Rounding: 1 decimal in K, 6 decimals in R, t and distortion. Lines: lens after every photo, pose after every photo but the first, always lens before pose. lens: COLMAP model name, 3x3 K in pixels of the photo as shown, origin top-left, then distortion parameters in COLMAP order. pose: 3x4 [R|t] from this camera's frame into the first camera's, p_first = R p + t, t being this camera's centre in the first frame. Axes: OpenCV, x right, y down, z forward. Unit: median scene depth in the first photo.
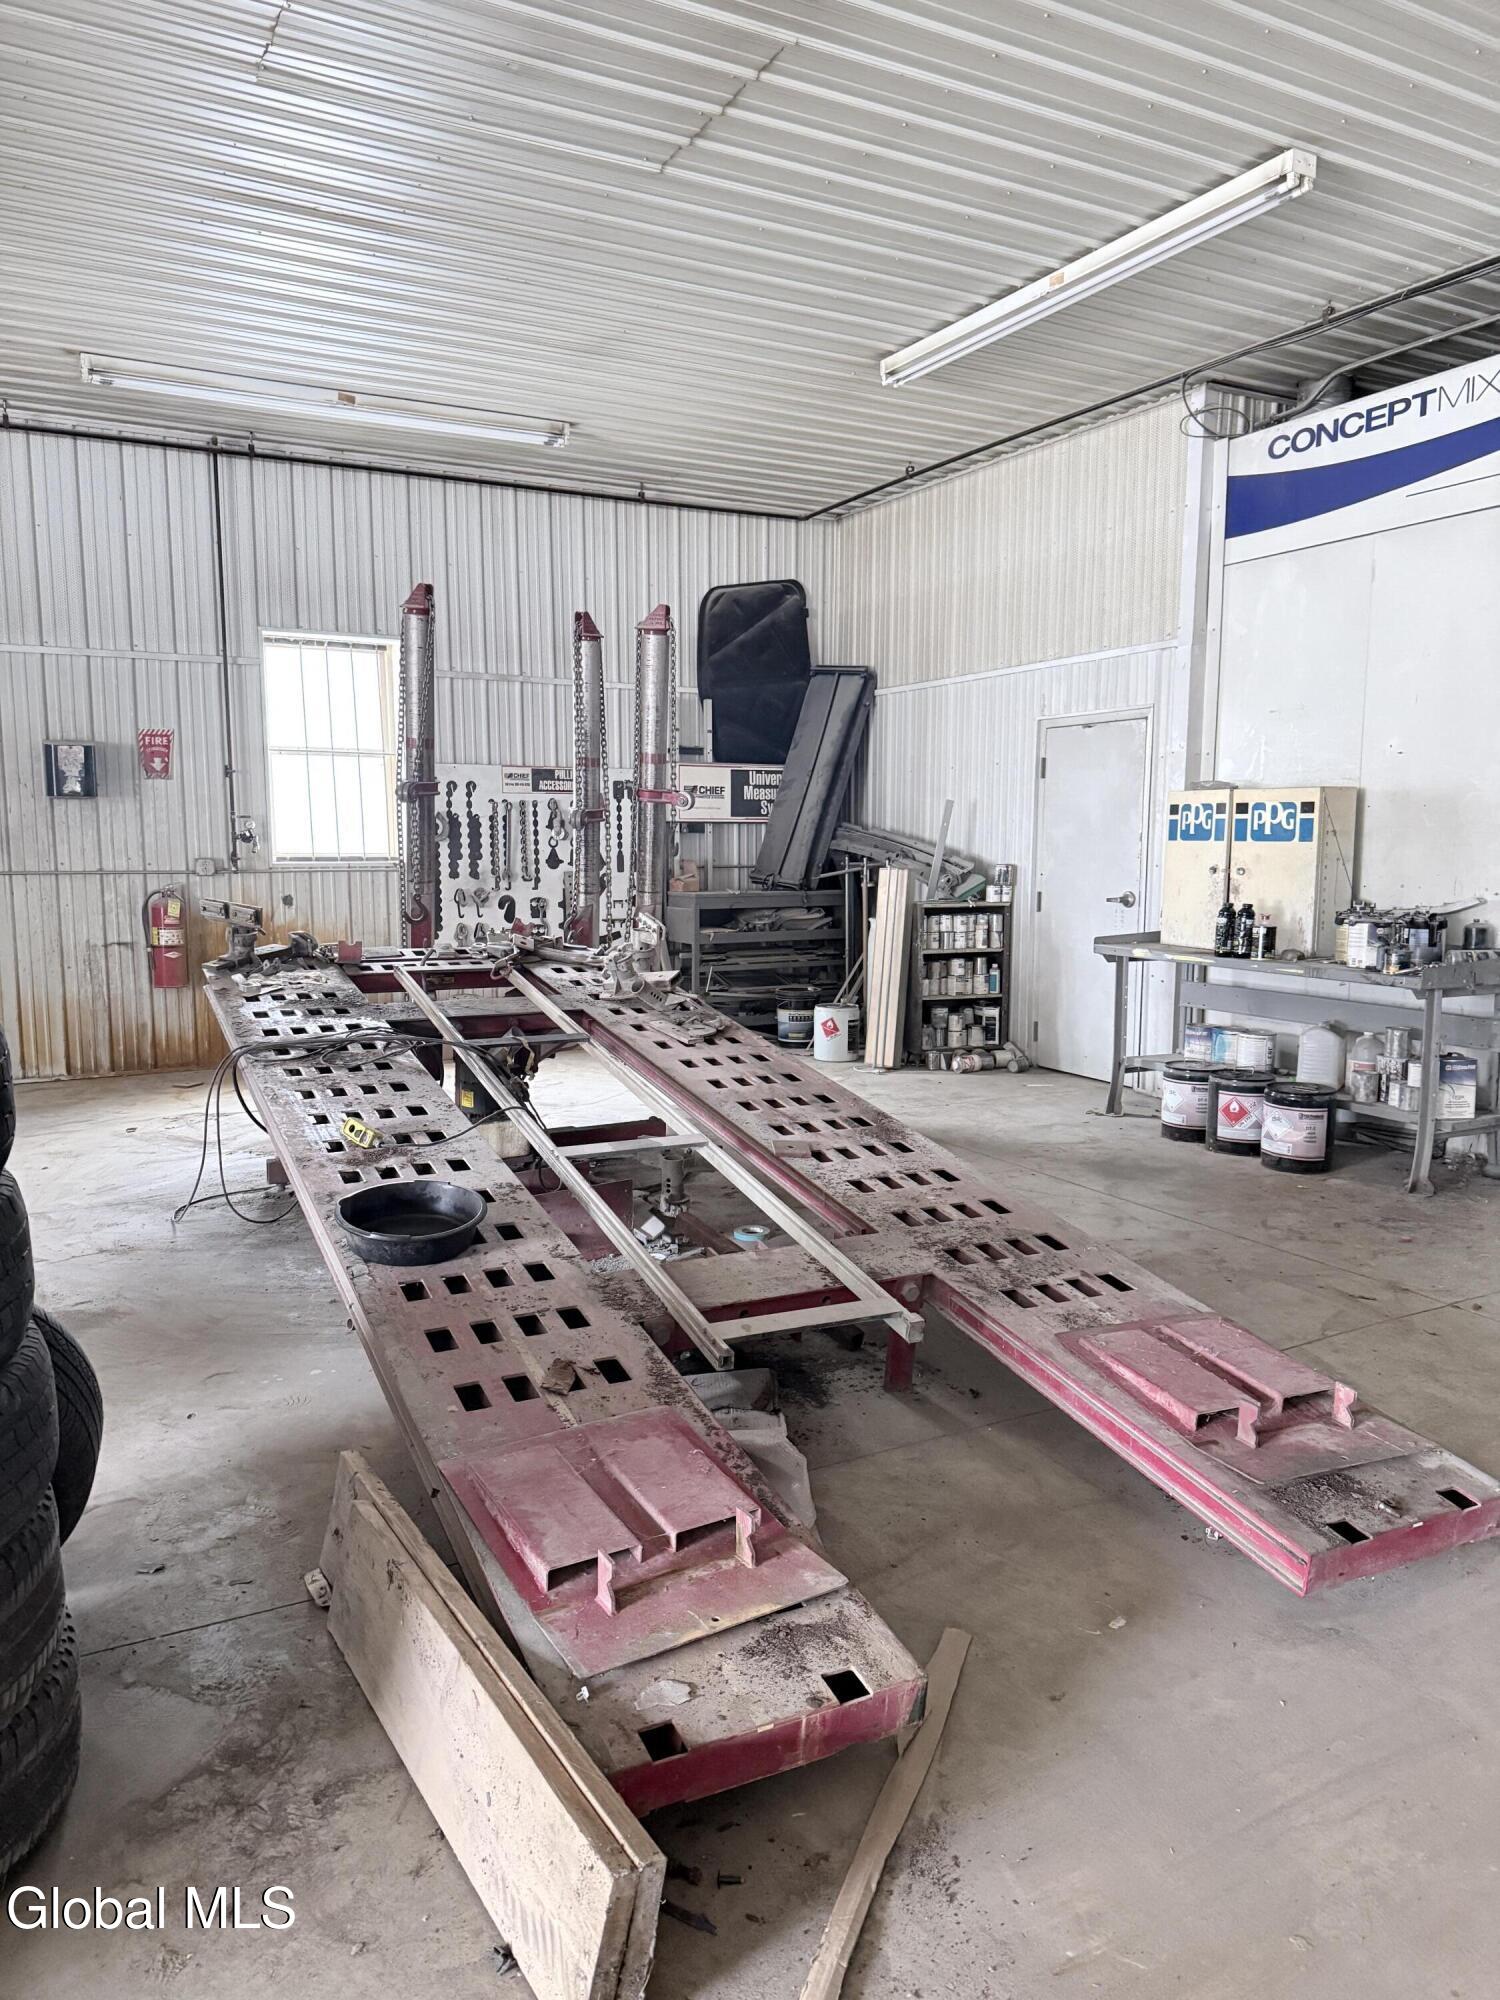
lens RADIAL K [[1456.5, 0, 755.4], [0, 1456.5, 1017.8], [0, 0, 1]] dist [0.029765, -0.011367]
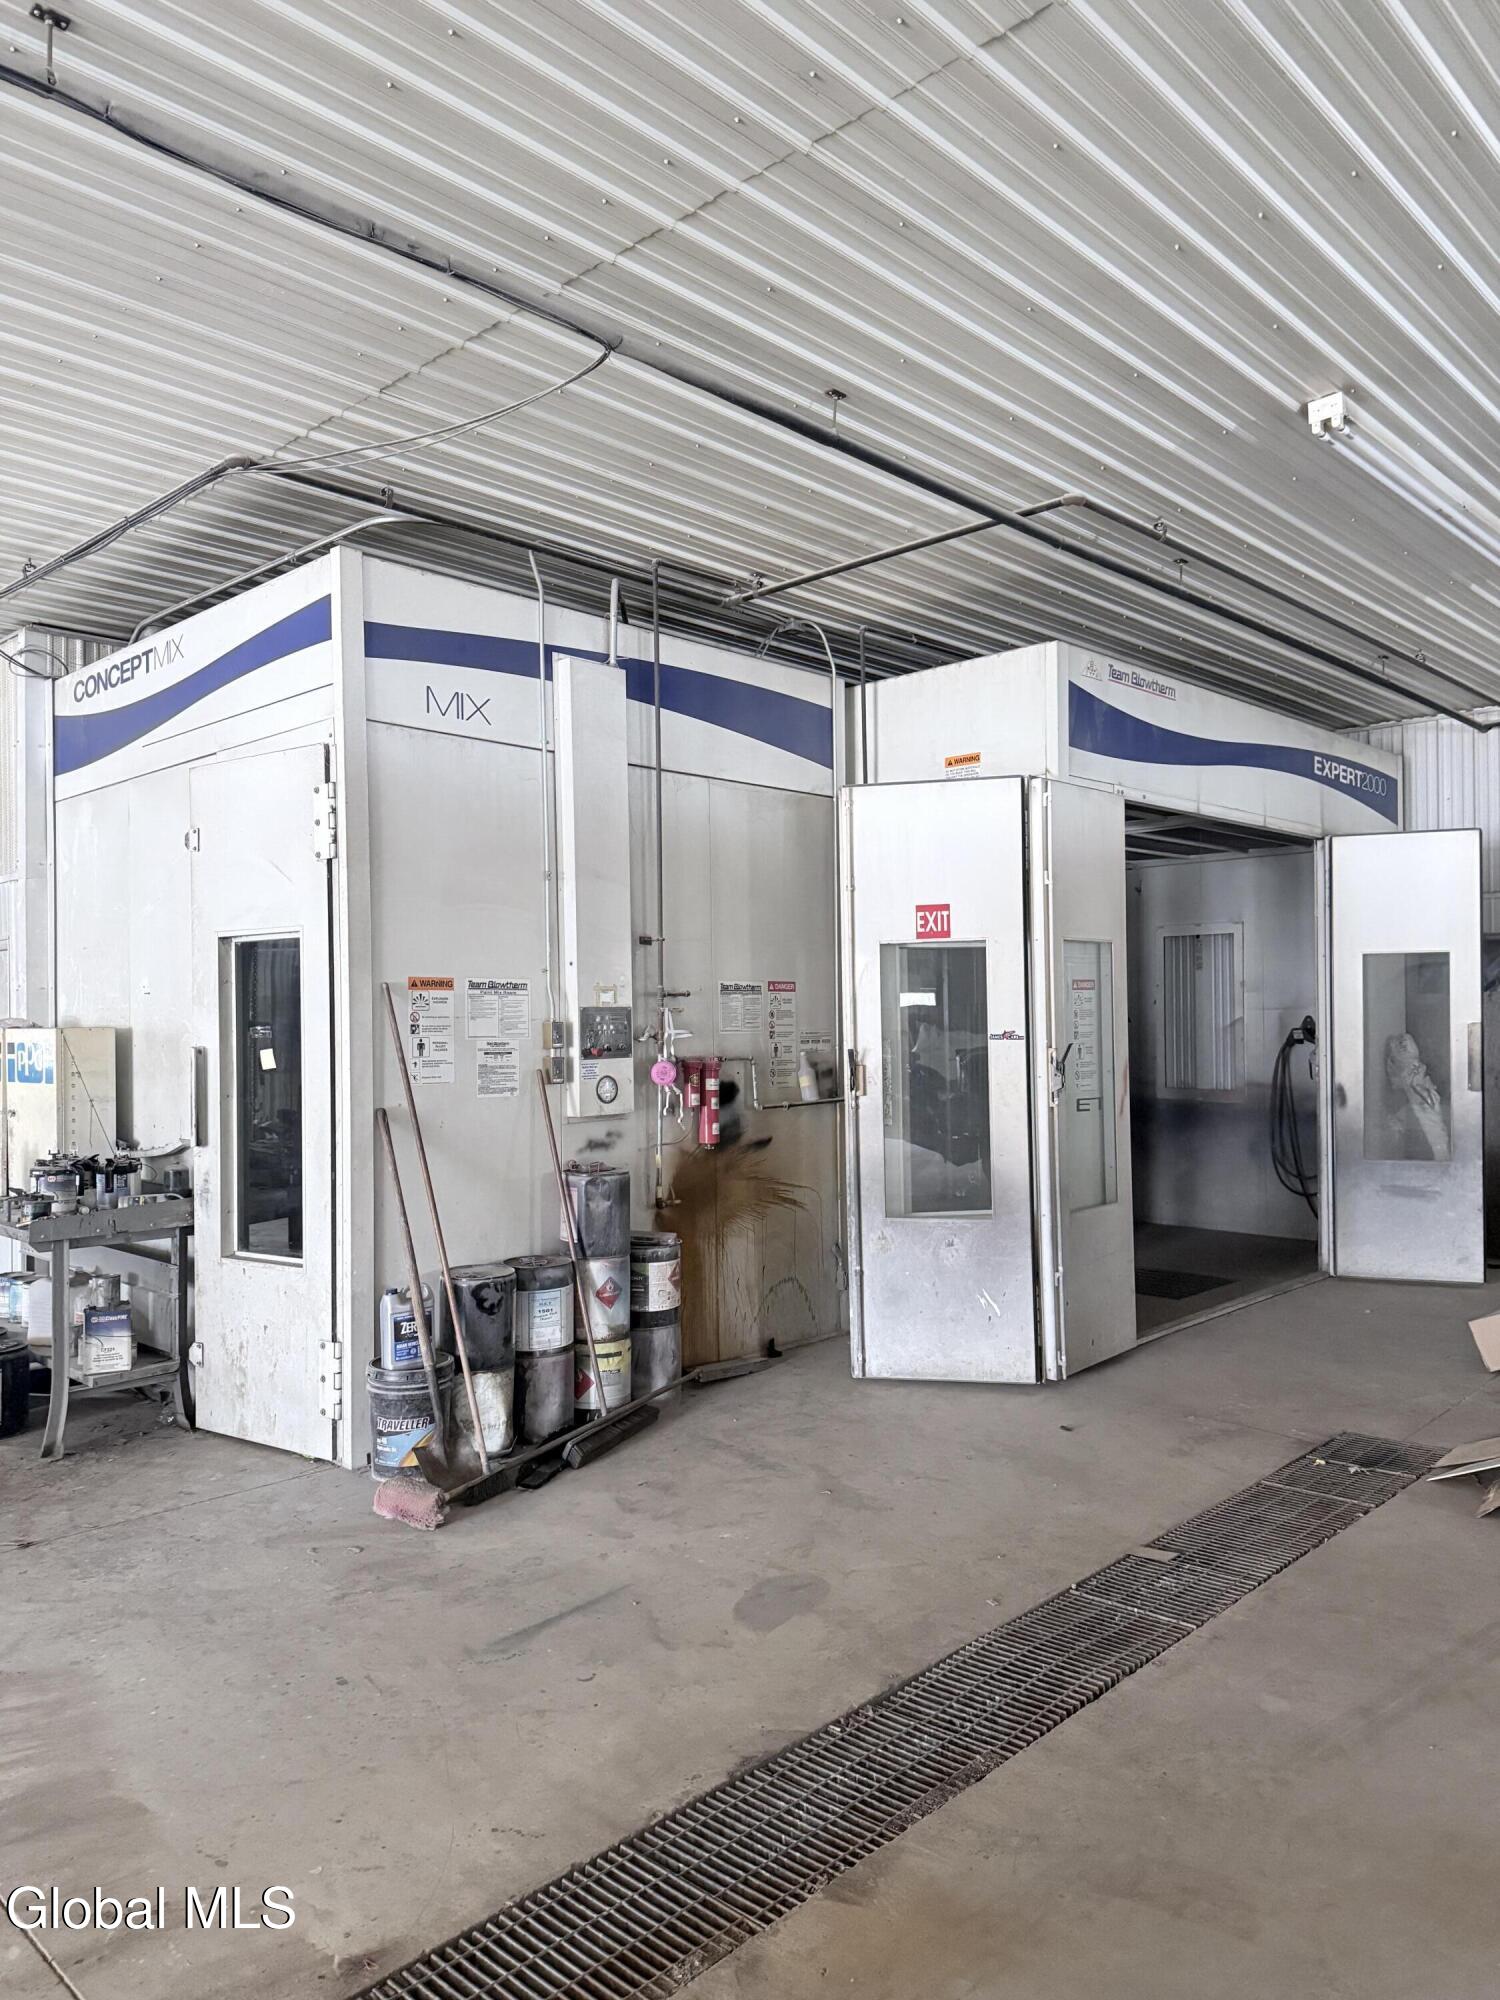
lens RADIAL K [[1456.5, 0, 766.1], [0, 1456.5, 1011.3], [0, 0, 1]] dist [0.029765, -0.011367]
pose [[0.954967, -0.009086, 0.296572, 0.498617], [0.050103, 0.990116, -0.130998, -0.015053], [-0.292450, 0.139958, 0.945984, -0.061015]]
